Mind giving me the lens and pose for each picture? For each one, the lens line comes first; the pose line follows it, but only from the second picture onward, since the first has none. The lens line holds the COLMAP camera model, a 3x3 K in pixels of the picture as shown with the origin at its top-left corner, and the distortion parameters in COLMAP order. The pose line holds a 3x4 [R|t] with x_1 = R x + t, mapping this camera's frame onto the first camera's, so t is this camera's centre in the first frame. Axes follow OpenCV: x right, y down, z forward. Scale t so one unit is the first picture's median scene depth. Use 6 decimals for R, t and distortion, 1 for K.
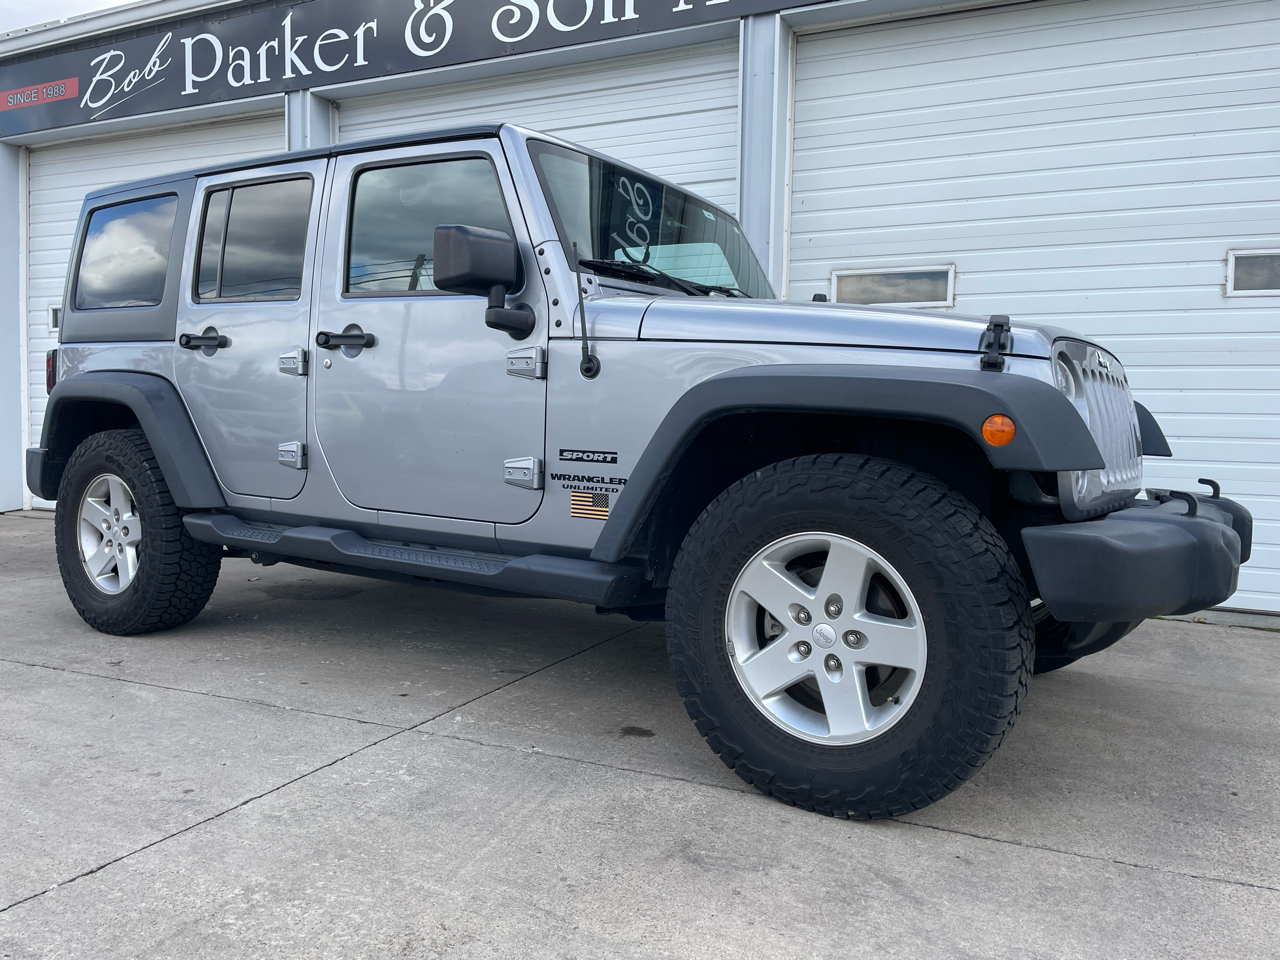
lens RADIAL K [[962.3, 0, 624.3], [0, 962.3, 471.7], [0, 0, 1]] dist [0.083362, -0.106995]
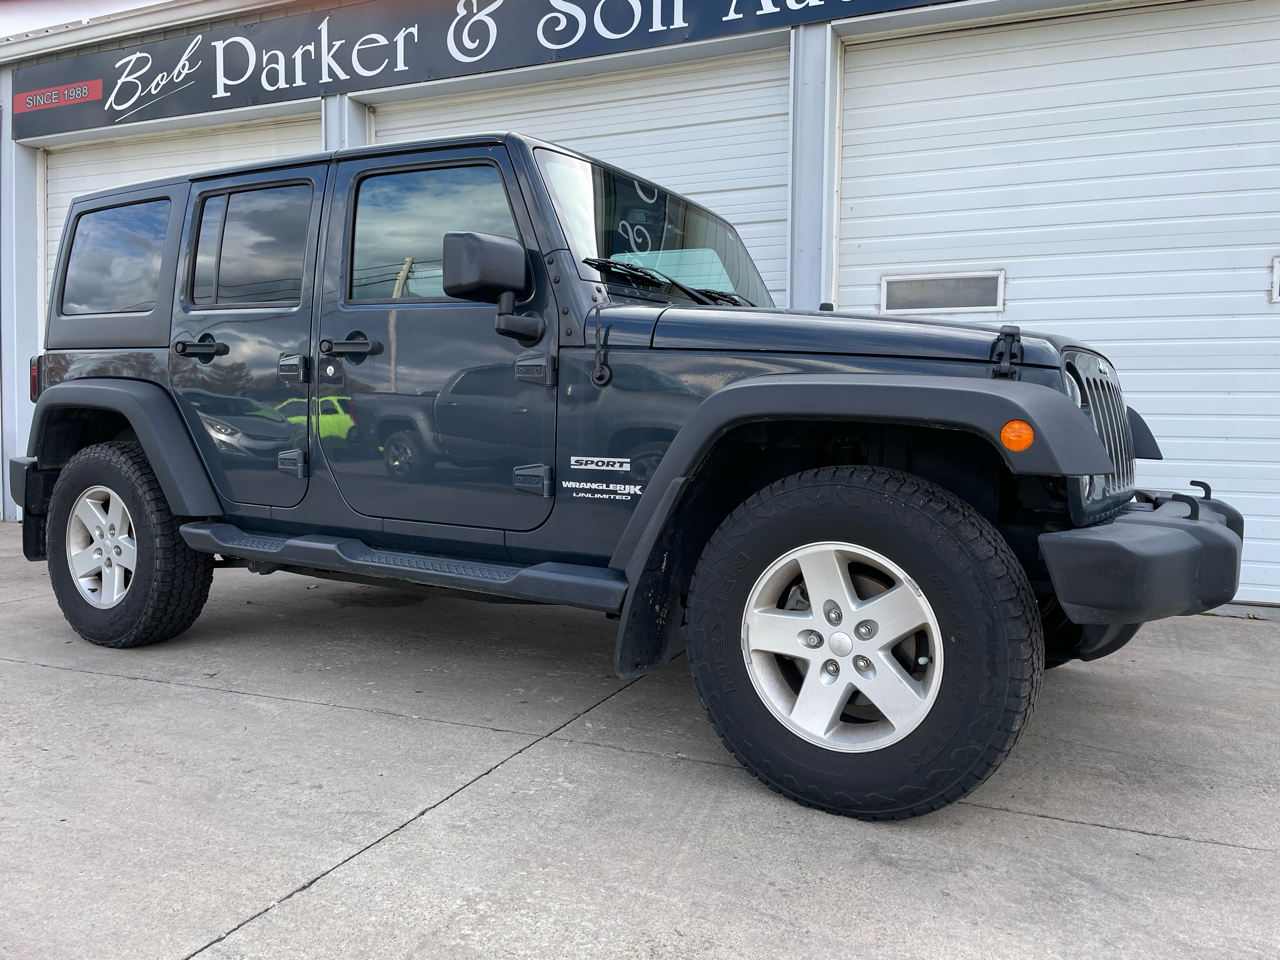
lens RADIAL K [[962.3, 0, 637.2], [0, 962.3, 466.4], [0, 0, 1]] dist [0.083362, -0.106995]
pose [[0.999323, -0.007504, 0.036016, -0.078803], [0.007685, 0.999959, -0.004866, -0.004934], [-0.035978, 0.005140, 0.999339, -0.005648]]
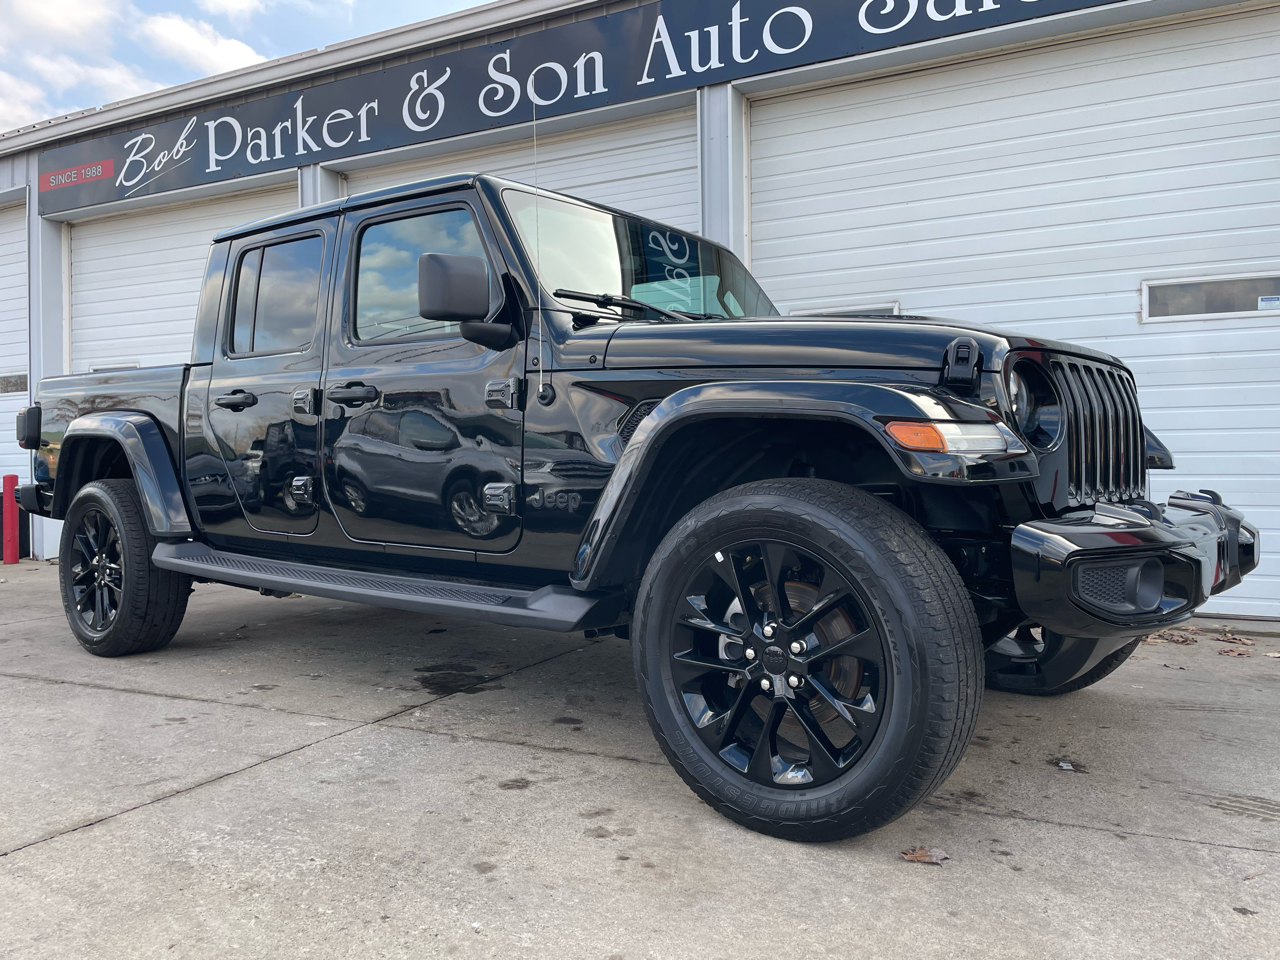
lens RADIAL K [[962.3, 0, 634.0], [0, 962.3, 463.9], [0, 0, 1]] dist [0.083362, -0.106995]
pose [[0.998962, -0.031449, -0.032967, 0.068828], [0.029893, 0.998463, -0.046674, 0.009234], [0.034384, 0.045641, 0.998366, -0.082463]]
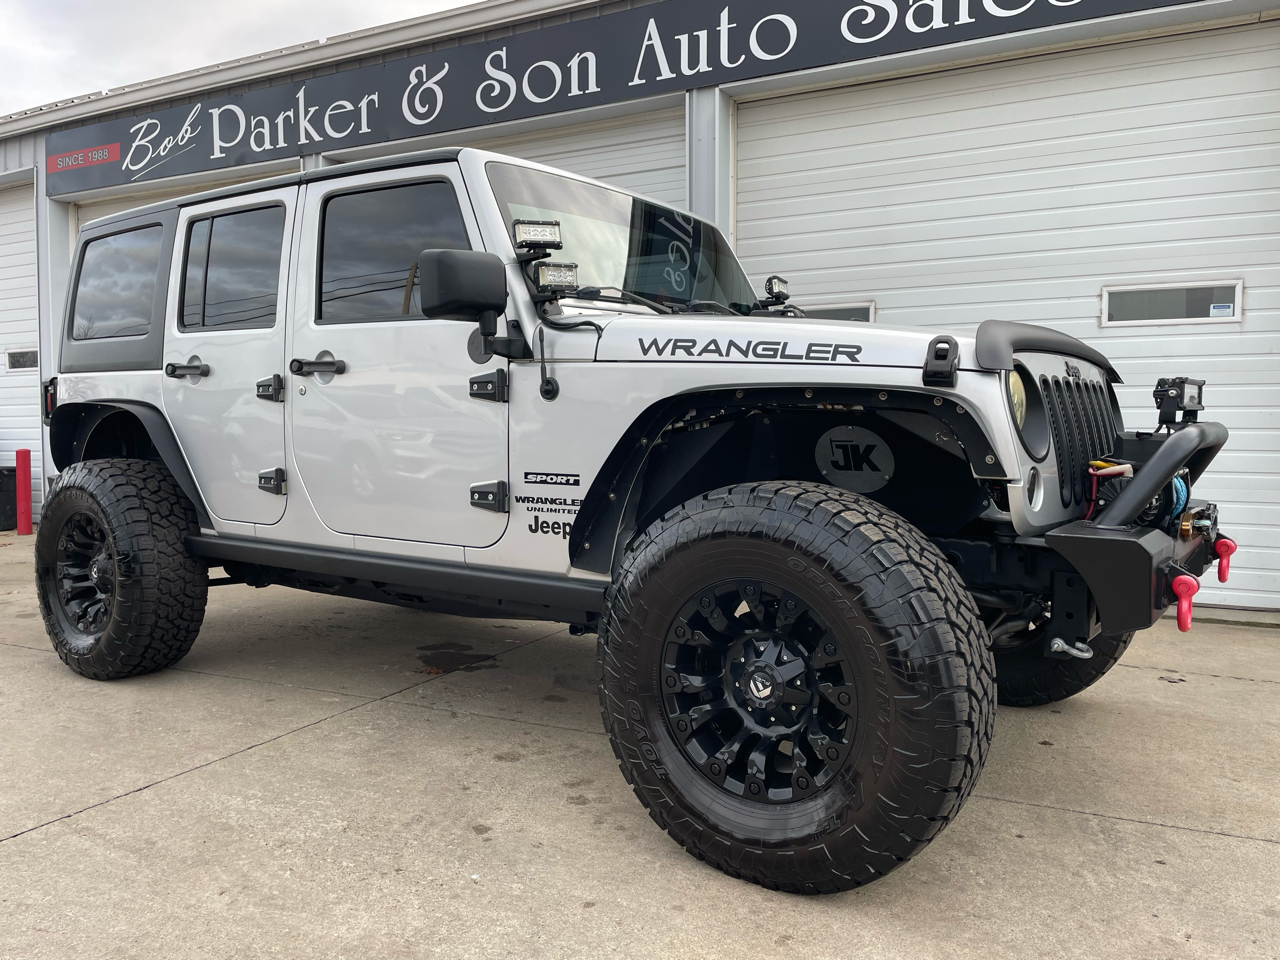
lens RADIAL K [[962.3, 0, 630.0], [0, 962.3, 466.7], [0, 0, 1]] dist [0.083362, -0.106995]
pose [[0.999240, -0.020876, -0.032910, 0.079295], [0.020639, 0.999759, -0.007535, -0.014274], [0.033059, 0.006850, 0.999430, -0.142123]]
